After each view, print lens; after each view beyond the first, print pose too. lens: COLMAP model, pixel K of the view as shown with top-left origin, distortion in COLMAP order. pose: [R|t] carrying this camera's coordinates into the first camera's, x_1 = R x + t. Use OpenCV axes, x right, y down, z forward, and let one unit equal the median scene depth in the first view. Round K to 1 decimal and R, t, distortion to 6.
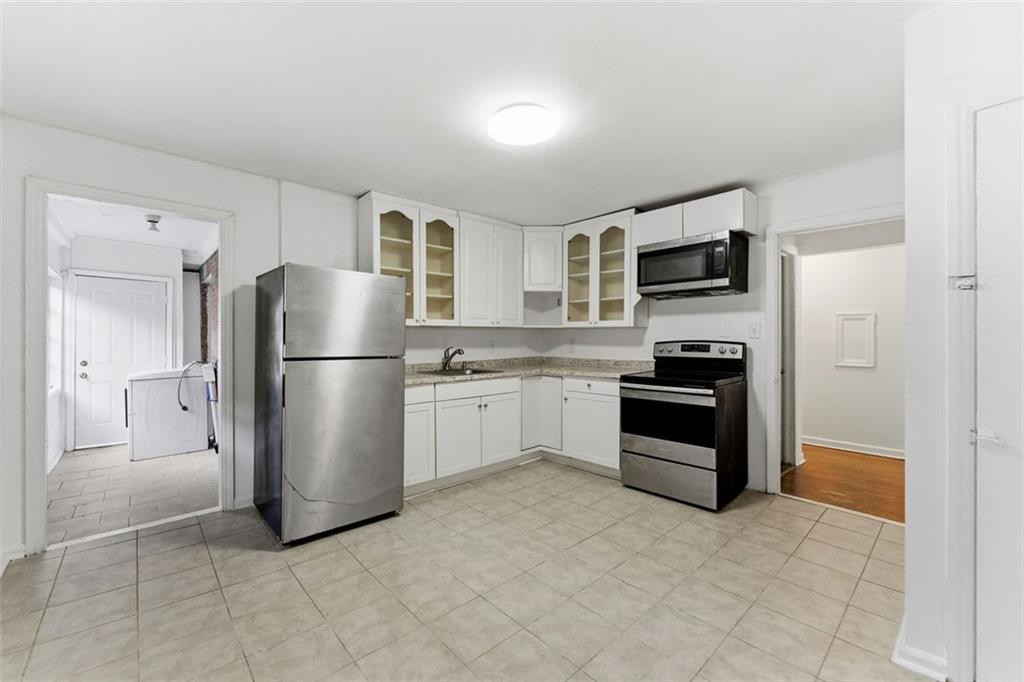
lens RADIAL K [[416.0, 0, 513.7], [0, 416.0, 342.3], [0, 0, 1]] dist [0.001723, 0.000324]
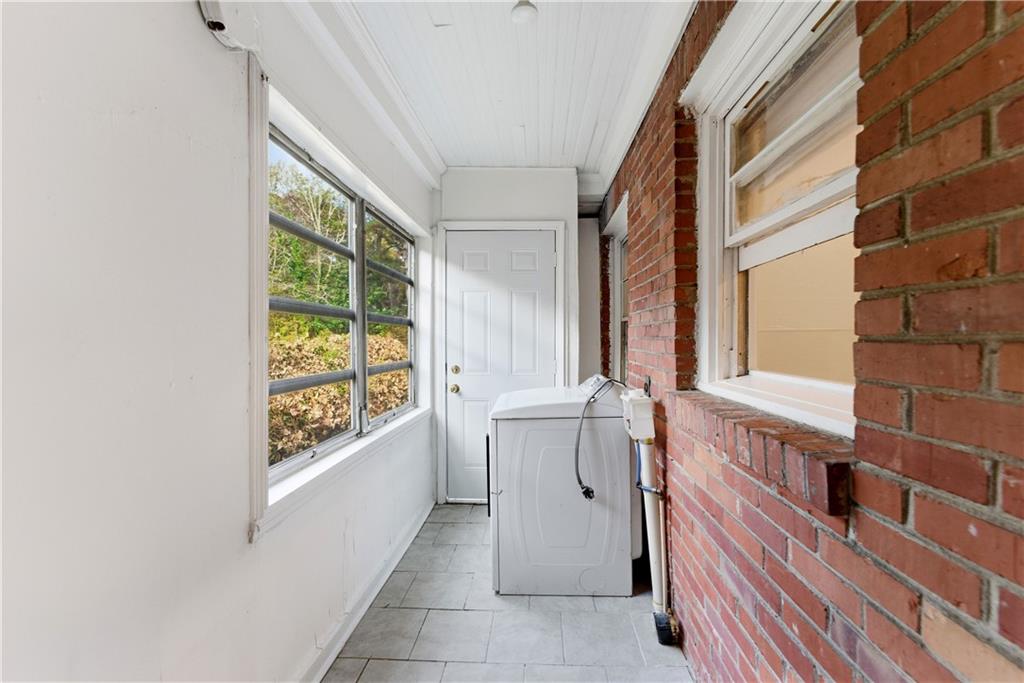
lens RADIAL K [[416.0, 0, 513.7], [0, 416.0, 342.8], [0, 0, 1]] dist [0.001723, 0.000324]
pose [[0.696061, 0.007850, -0.717939, -0.527106], [0.003137, 0.999897, 0.013975, 0.001308], [0.717975, -0.011980, 0.695965, 0.638092]]
